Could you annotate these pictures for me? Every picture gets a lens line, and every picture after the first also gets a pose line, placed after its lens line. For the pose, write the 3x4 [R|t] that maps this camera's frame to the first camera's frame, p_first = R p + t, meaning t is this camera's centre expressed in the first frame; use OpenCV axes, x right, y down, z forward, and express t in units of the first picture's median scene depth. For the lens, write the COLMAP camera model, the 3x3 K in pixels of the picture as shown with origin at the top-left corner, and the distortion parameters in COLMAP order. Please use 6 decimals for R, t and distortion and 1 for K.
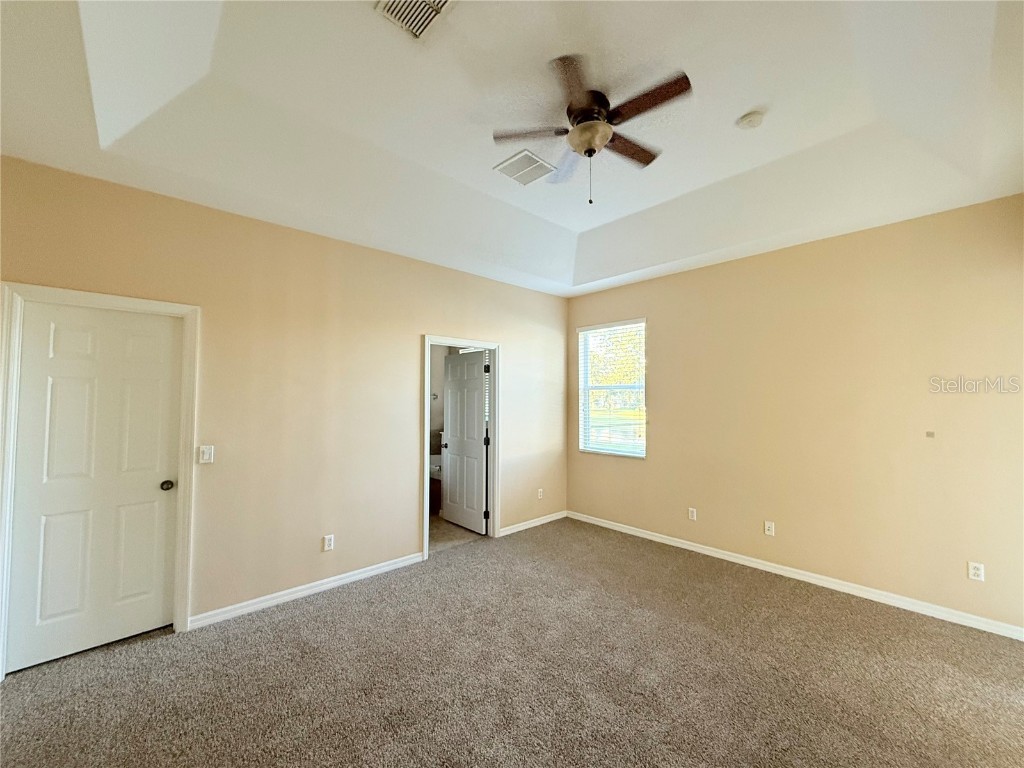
lens RADIAL K [[407.8, 0, 512.0], [0, 407.8, 384.0], [0, 0, 1]] dist [-0.000742, 0.000031]
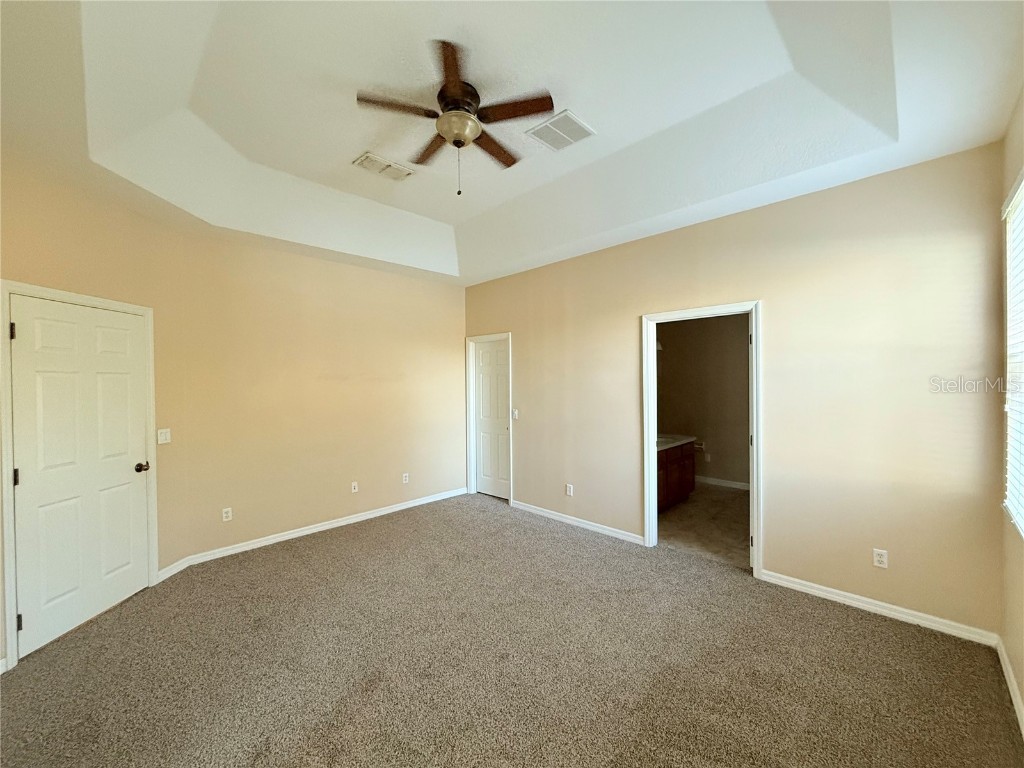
lens RADIAL K [[407.8, 0, 512.0], [0, 407.8, 384.0], [0, 0, 1]] dist [-0.000742, 0.000031]
pose [[0.044540, 0.008922, -0.998968, 0.843221], [0.052347, 0.998566, 0.011252, 0.015129], [0.997635, -0.052794, 0.044009, 0.737281]]
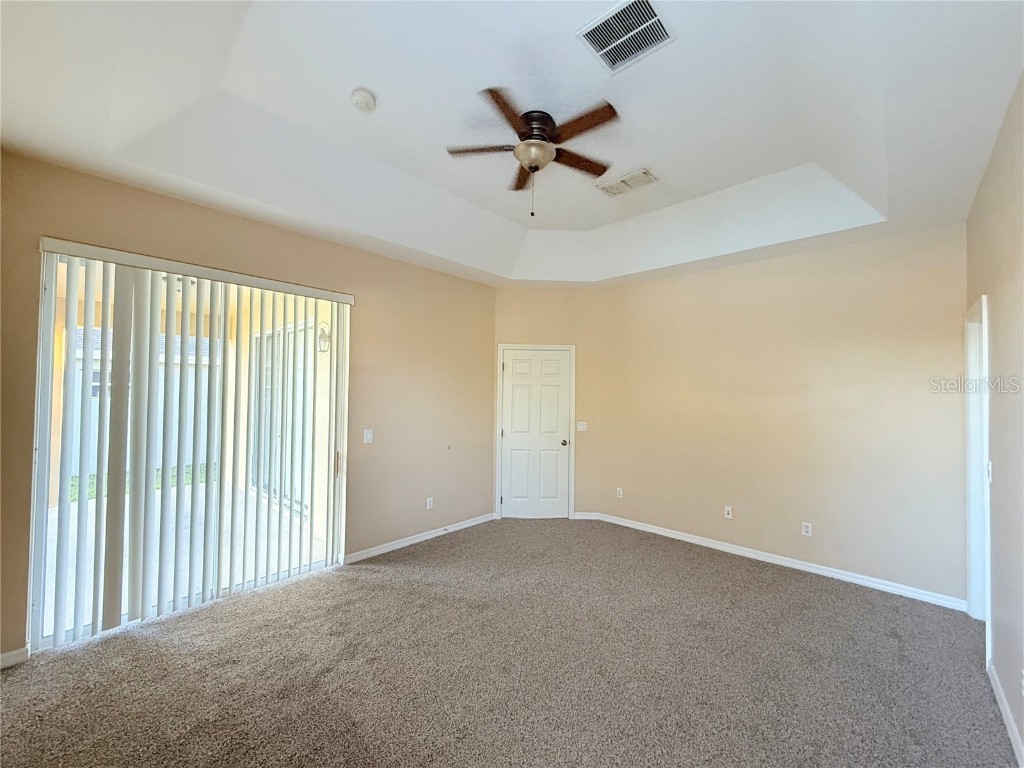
lens RADIAL K [[407.8, 0, 512.0], [0, 407.8, 384.0], [0, 0, 1]] dist [-0.000742, 0.000031]
pose [[-0.997136, -0.012428, -0.074601, 0.223205], [-0.008079, 0.998265, -0.058317, 0.040241], [0.075196, -0.057547, -0.995507, 1.413865]]
